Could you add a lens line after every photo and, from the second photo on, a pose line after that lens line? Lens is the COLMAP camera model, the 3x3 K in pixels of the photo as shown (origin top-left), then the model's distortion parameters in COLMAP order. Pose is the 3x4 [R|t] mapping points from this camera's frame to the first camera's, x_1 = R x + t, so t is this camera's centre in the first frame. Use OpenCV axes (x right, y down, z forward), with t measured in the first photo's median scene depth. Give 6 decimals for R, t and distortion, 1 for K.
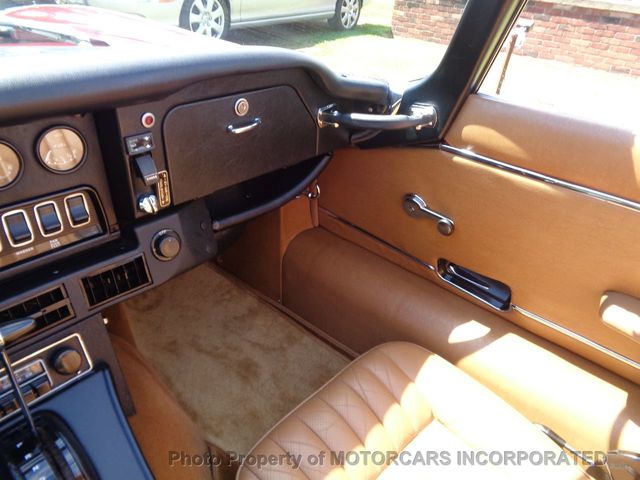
lens RADIAL K [[488.1, 0, 313.0], [0, 488.1, 239.6], [0, 0, 1]] dist [0.034338, -0.004434]
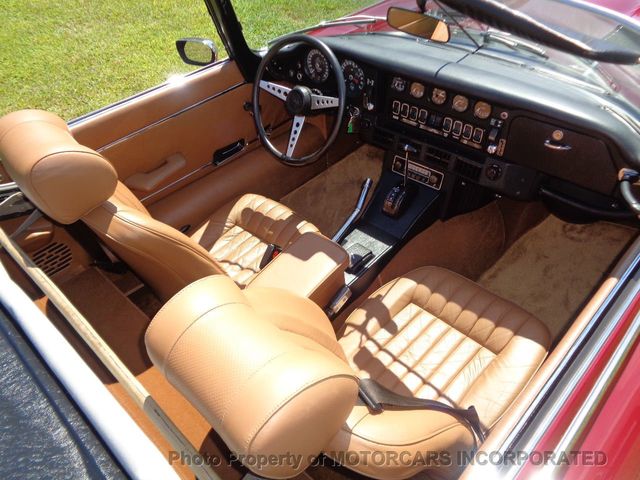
lens RADIAL K [[496.9, 0, 321.0], [0, 496.9, 235.5], [0, 0, 1]] dist [0.028923, -0.005640]
pose [[-0.011357, 0.621633, -0.783226, 1.327852], [-0.459413, 0.692469, 0.556261, -0.558699], [0.888150, 0.366142, 0.277722, -0.113609]]
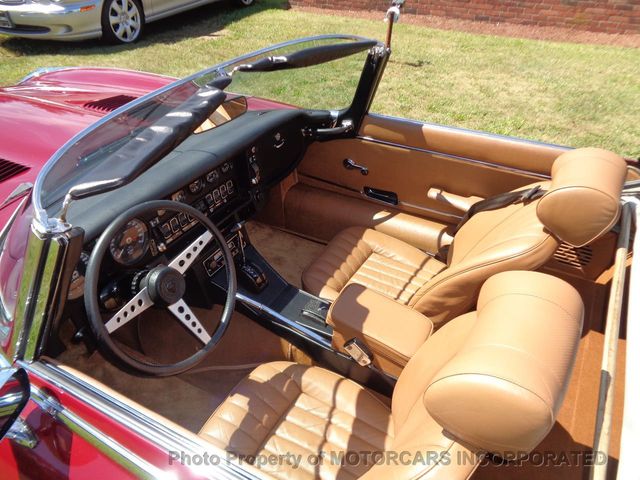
lens RADIAL K [[496.9, 0, 321.0], [0, 496.9, 235.5], [0, 0, 1]] dist [0.028923, -0.005640]
pose [[0.970929, -0.181745, 0.155777, -0.371312], [0.170423, 0.981843, 0.083304, 0.043733], [-0.168089, -0.054335, 0.984273, -1.377500]]
